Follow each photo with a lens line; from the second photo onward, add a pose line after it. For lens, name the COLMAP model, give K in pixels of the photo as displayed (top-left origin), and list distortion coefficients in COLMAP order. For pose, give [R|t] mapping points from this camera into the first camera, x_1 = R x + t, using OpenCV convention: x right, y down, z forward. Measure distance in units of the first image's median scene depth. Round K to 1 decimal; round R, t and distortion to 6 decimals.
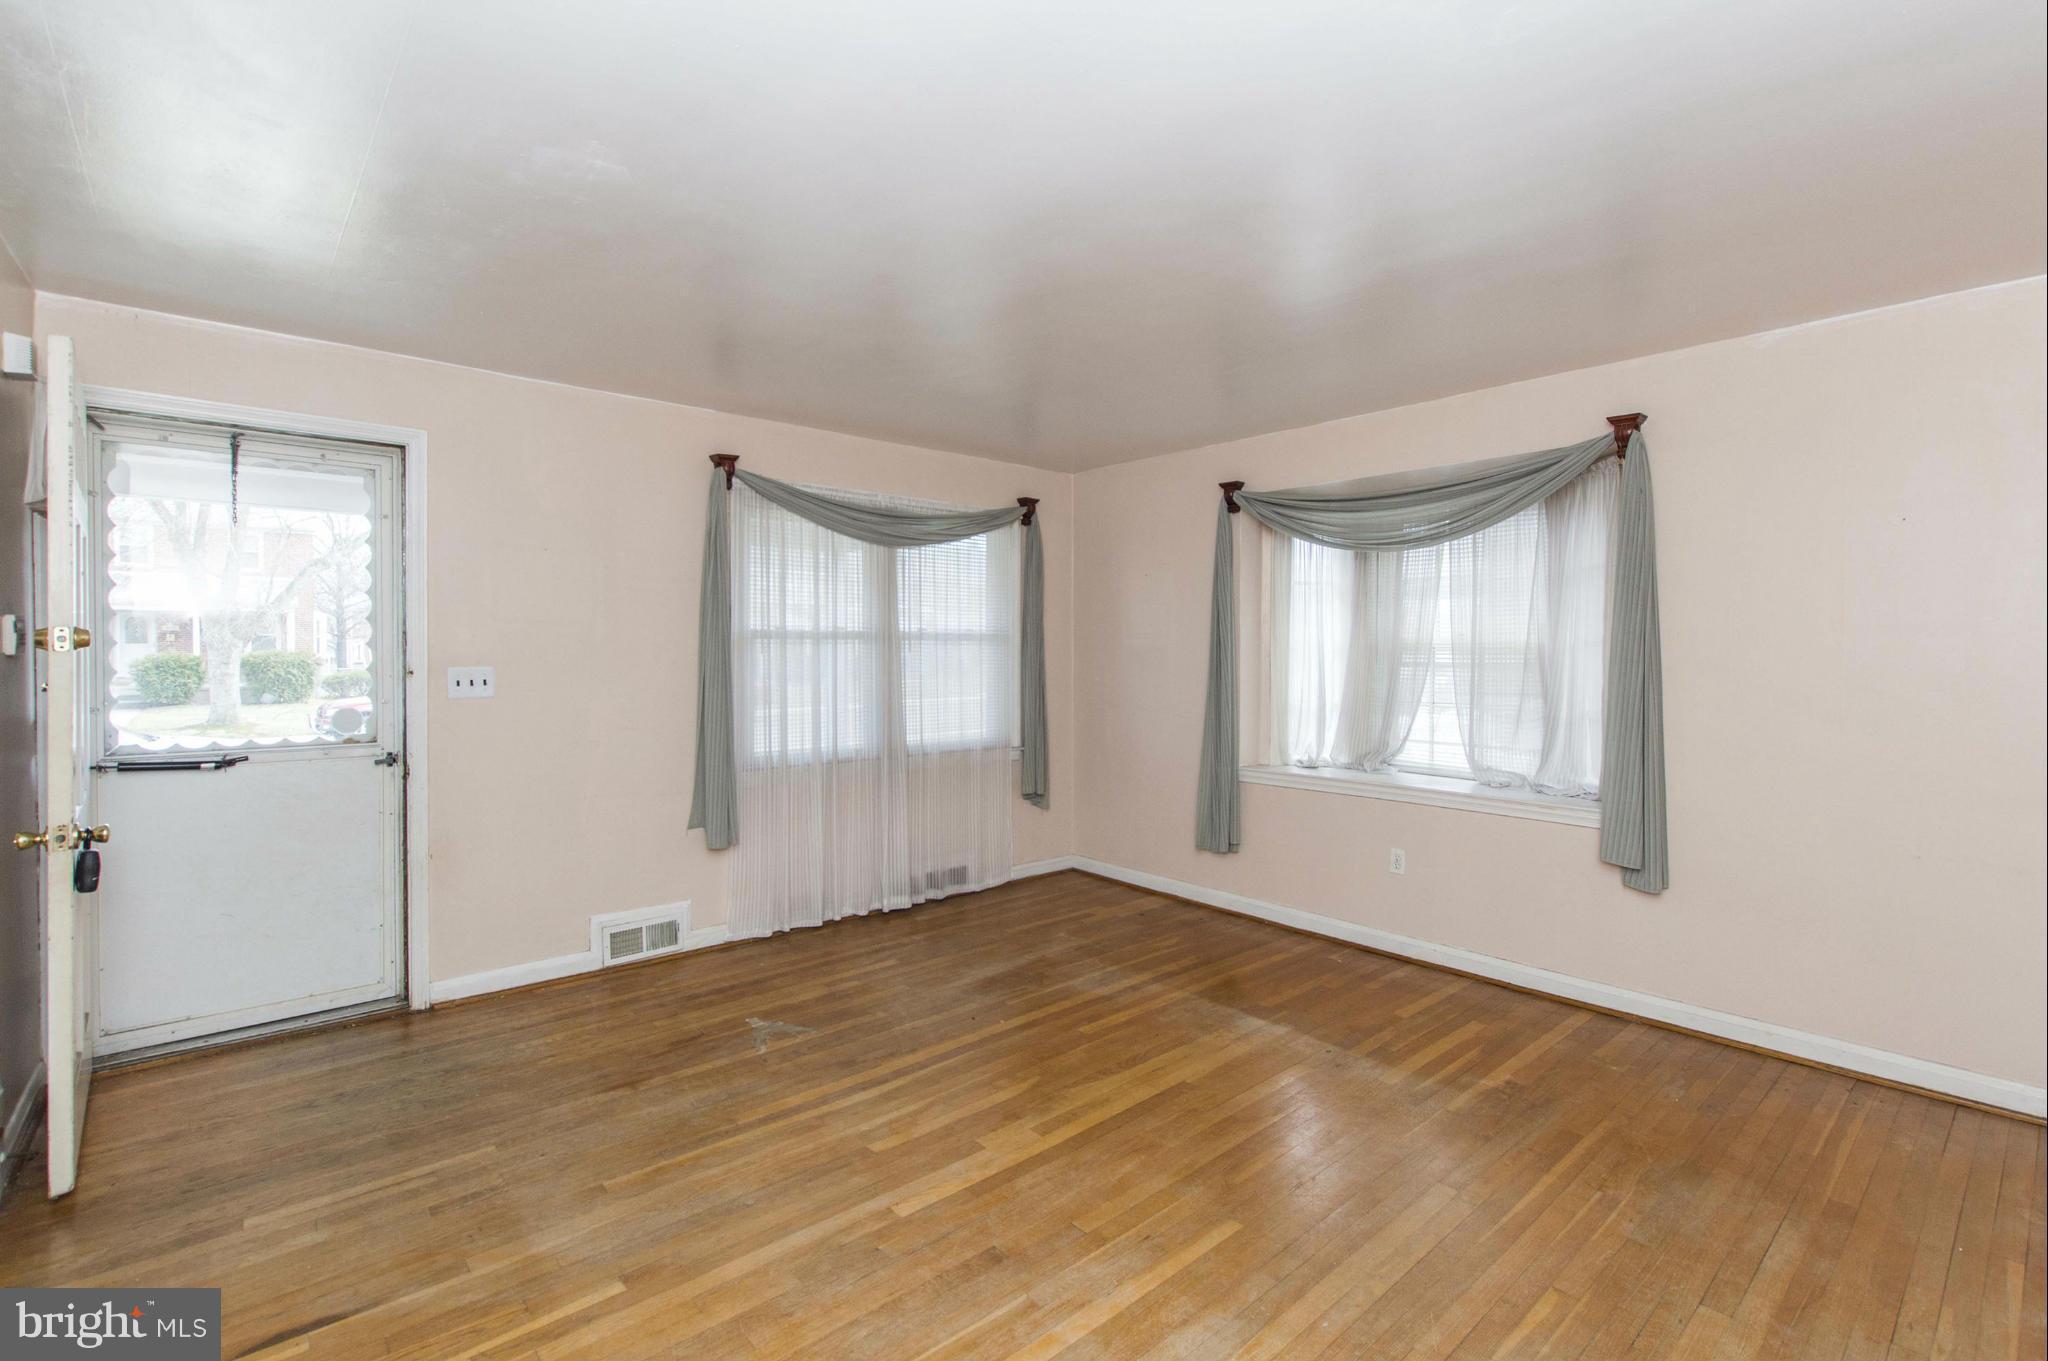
lens RADIAL K [[914.9, 0, 1019.3], [0, 914.9, 683.2], [0, 0, 1]] dist [0.010990, -0.003457]
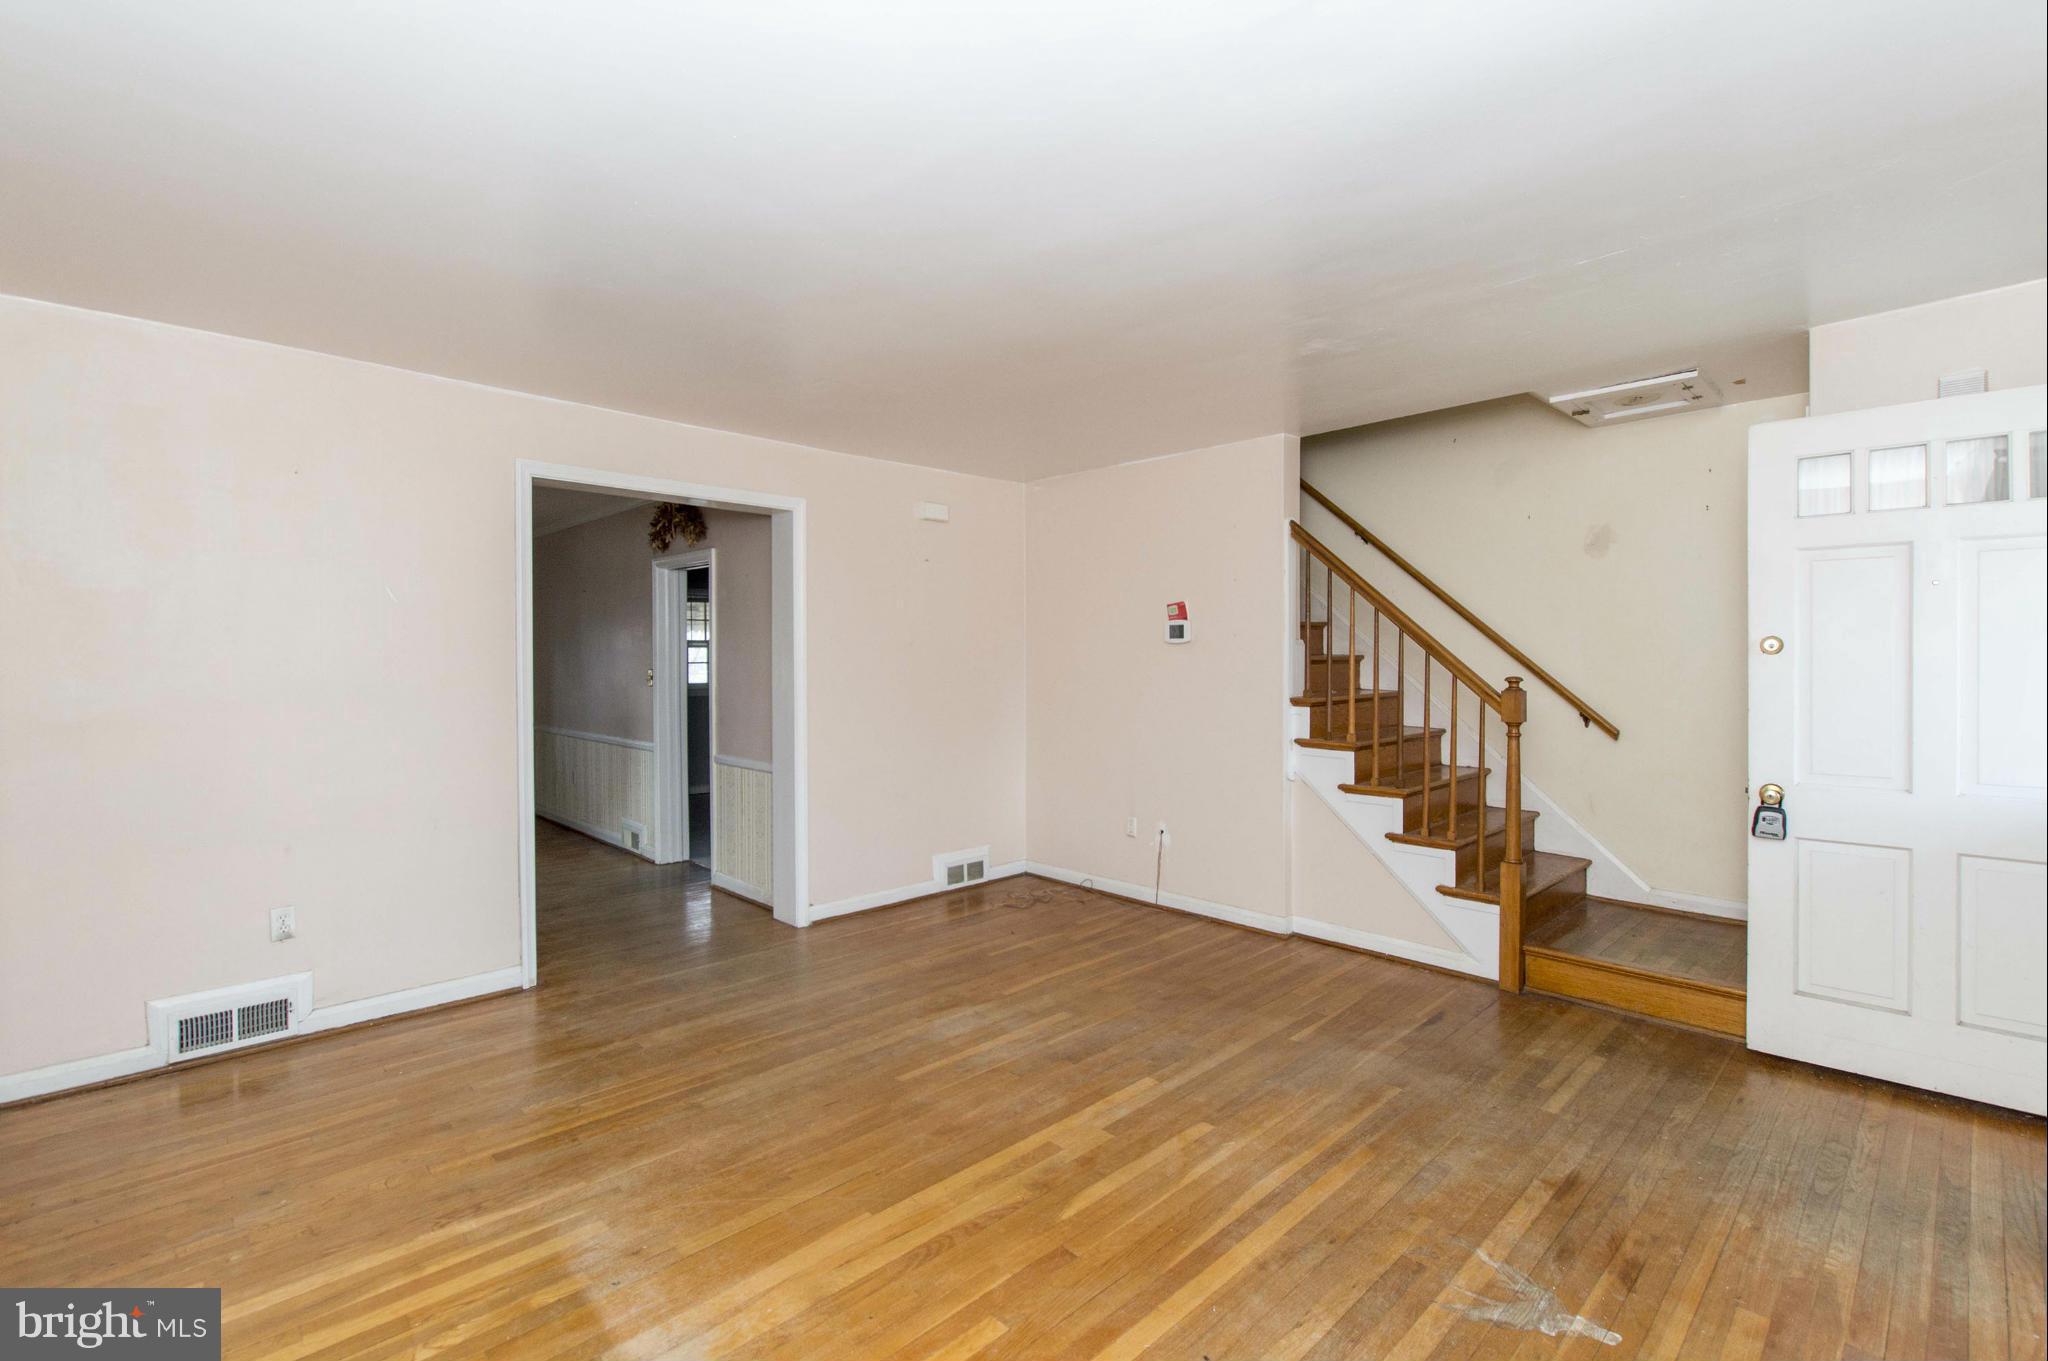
lens RADIAL K [[914.9, 0, 1016.9], [0, 914.9, 670.8], [0, 0, 1]] dist [0.010990, -0.003457]
pose [[-0.998753, 0.000958, -0.049924, 0.083984], [-0.001504, 0.998785, 0.049267, -0.050879], [0.049910, 0.049281, -0.997537, 1.506611]]
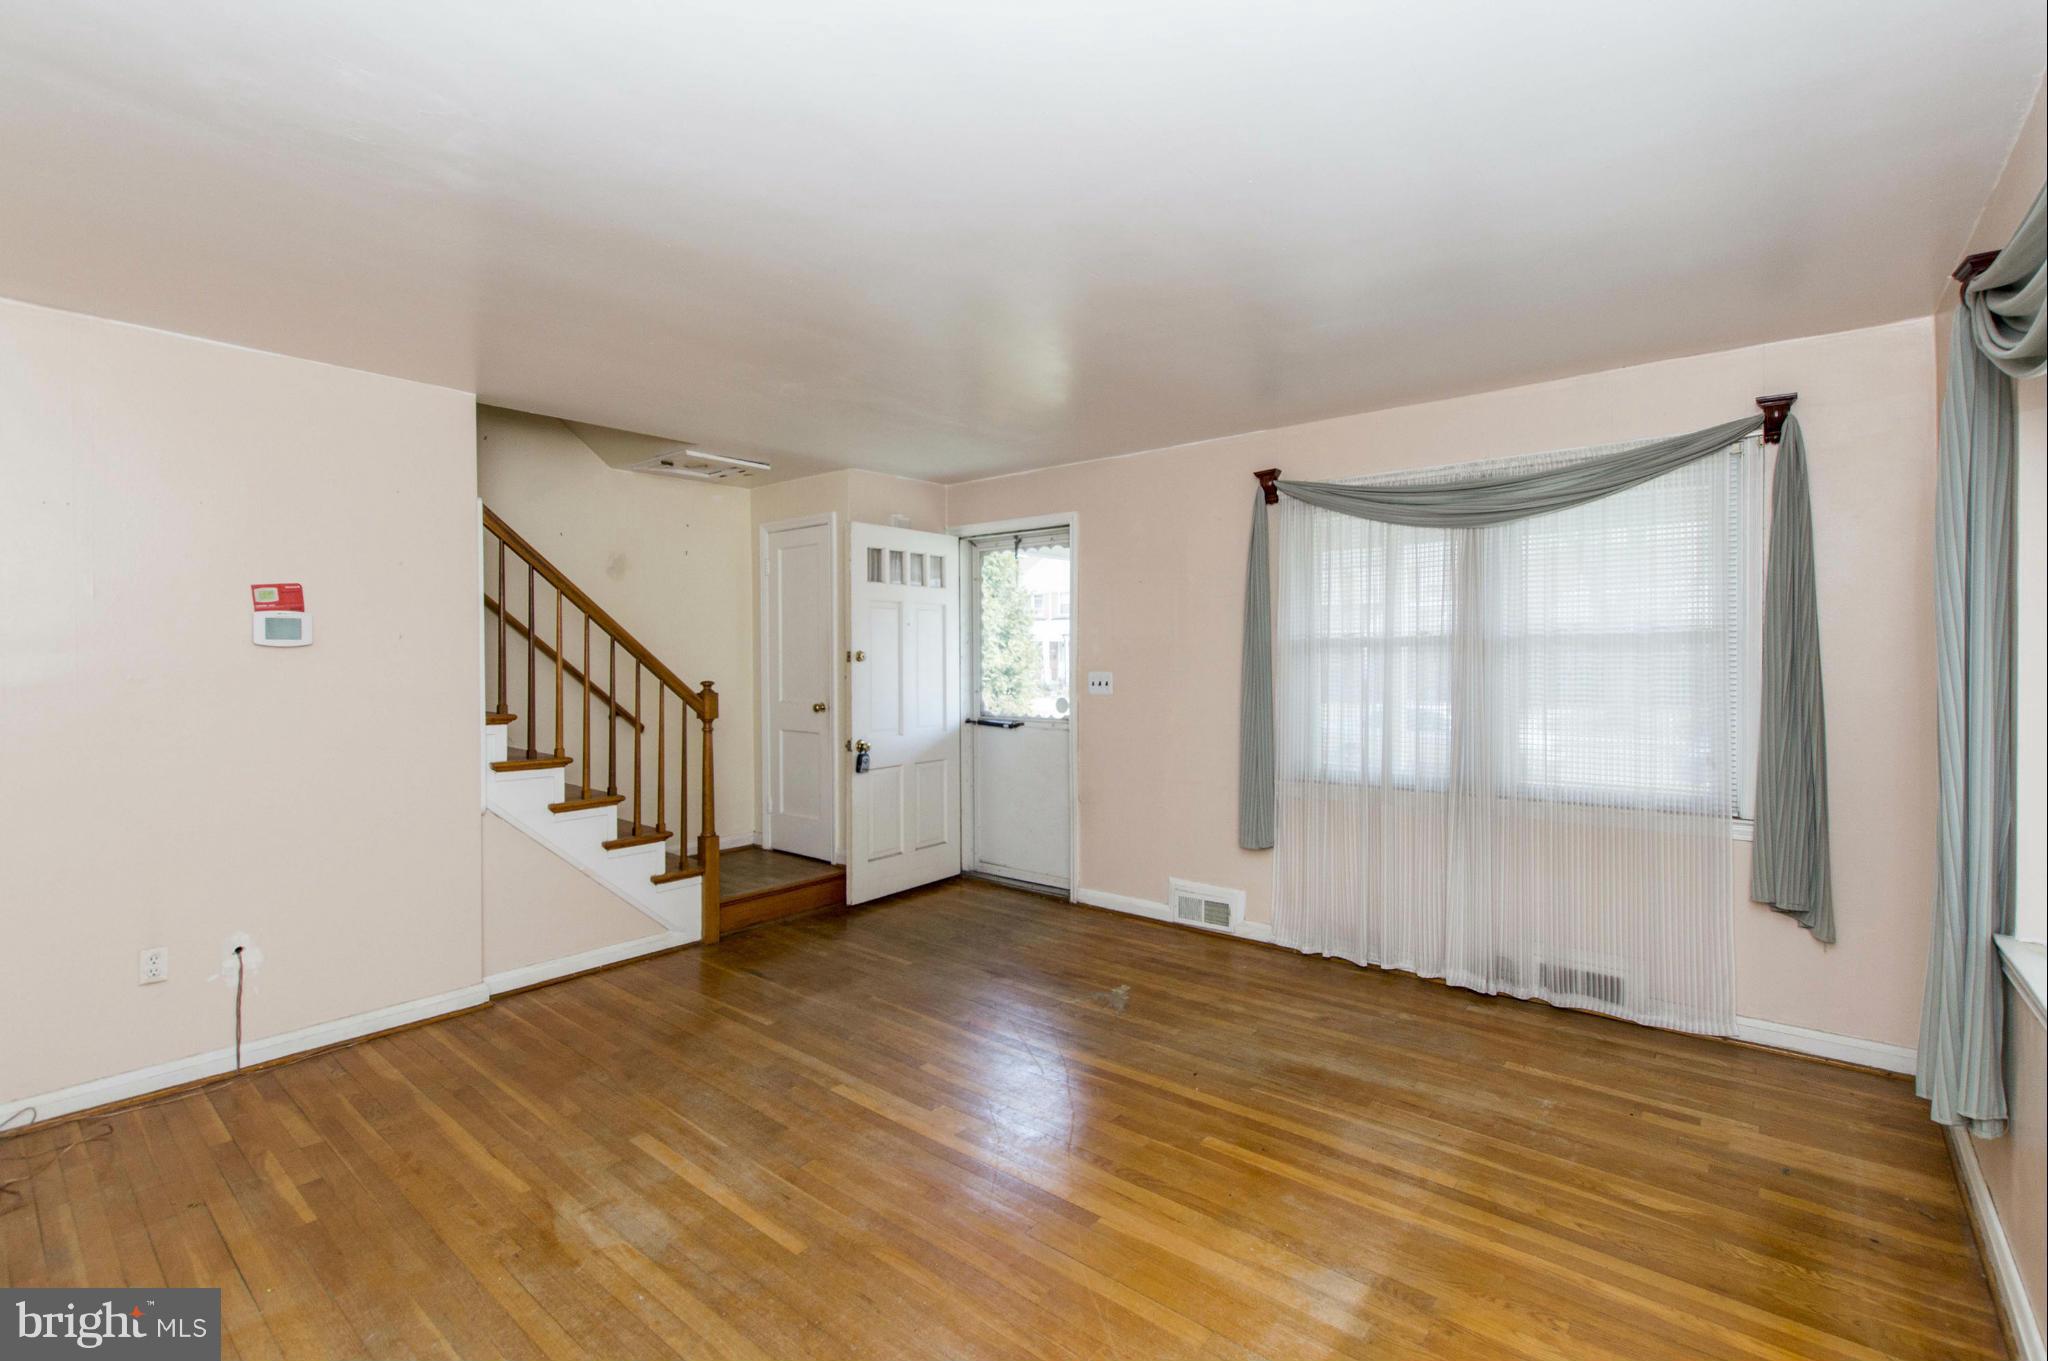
lens RADIAL K [[914.9, 0, 1033.4], [0, 914.9, 670.9], [0, 0, 1]] dist [0.010990, -0.003457]
pose [[0.166058, 0.010626, -0.986059, 0.800934], [-0.028568, 0.999574, 0.005961, -0.026193], [0.985702, 0.027180, 0.166290, 0.690283]]
